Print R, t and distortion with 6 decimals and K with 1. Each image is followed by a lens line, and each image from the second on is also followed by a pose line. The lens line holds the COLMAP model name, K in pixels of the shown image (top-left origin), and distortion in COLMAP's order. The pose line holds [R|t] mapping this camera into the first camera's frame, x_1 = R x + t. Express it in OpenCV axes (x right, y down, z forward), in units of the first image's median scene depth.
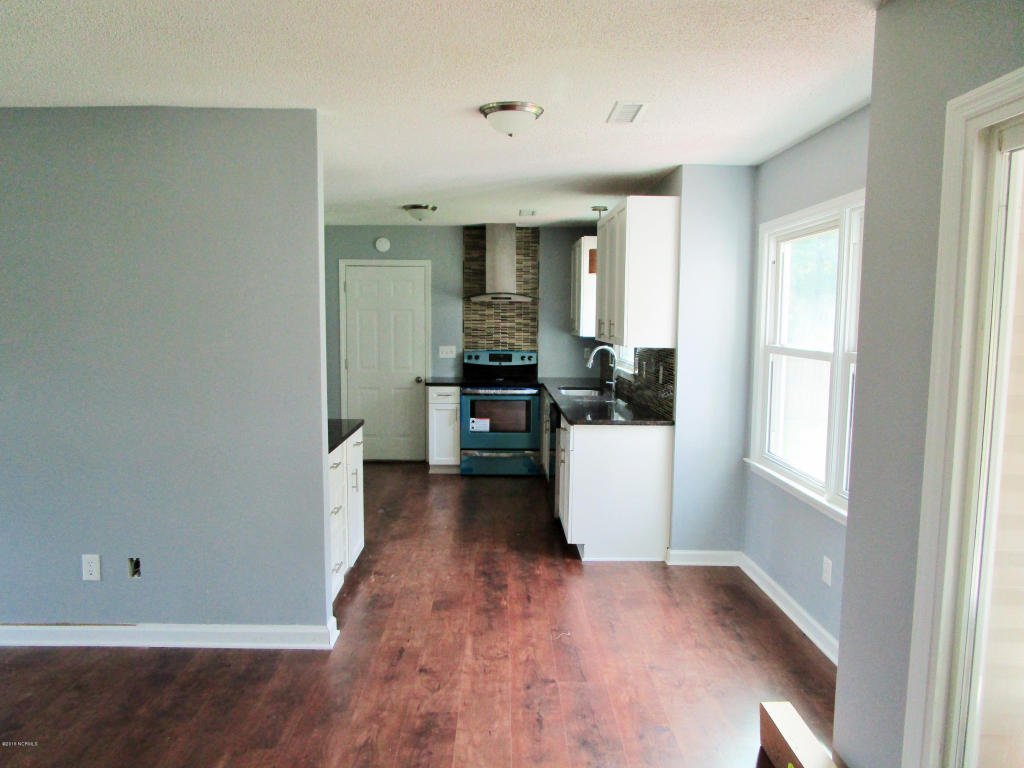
lens RADIAL K [[729.4, 0, 511.3], [0, 729.4, 379.4], [0, 0, 1]] dist [-0.023454, 0.001989]
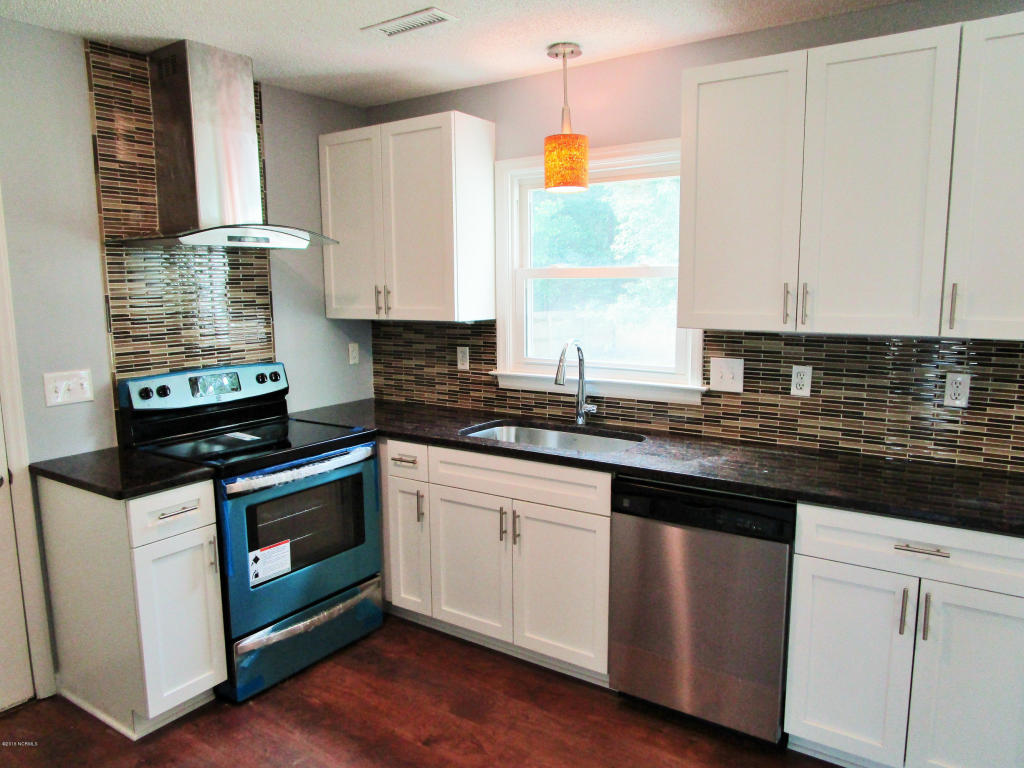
lens RADIAL K [[729.4, 0, 505.3], [0, 729.4, 382.2], [0, 0, 1]] dist [-0.023454, 0.001989]
pose [[0.585741, -0.125968, 0.800649, -0.261506], [0.084167, 0.991961, 0.094492, -0.058521], [-0.806116, 0.012040, 0.591635, 0.641402]]
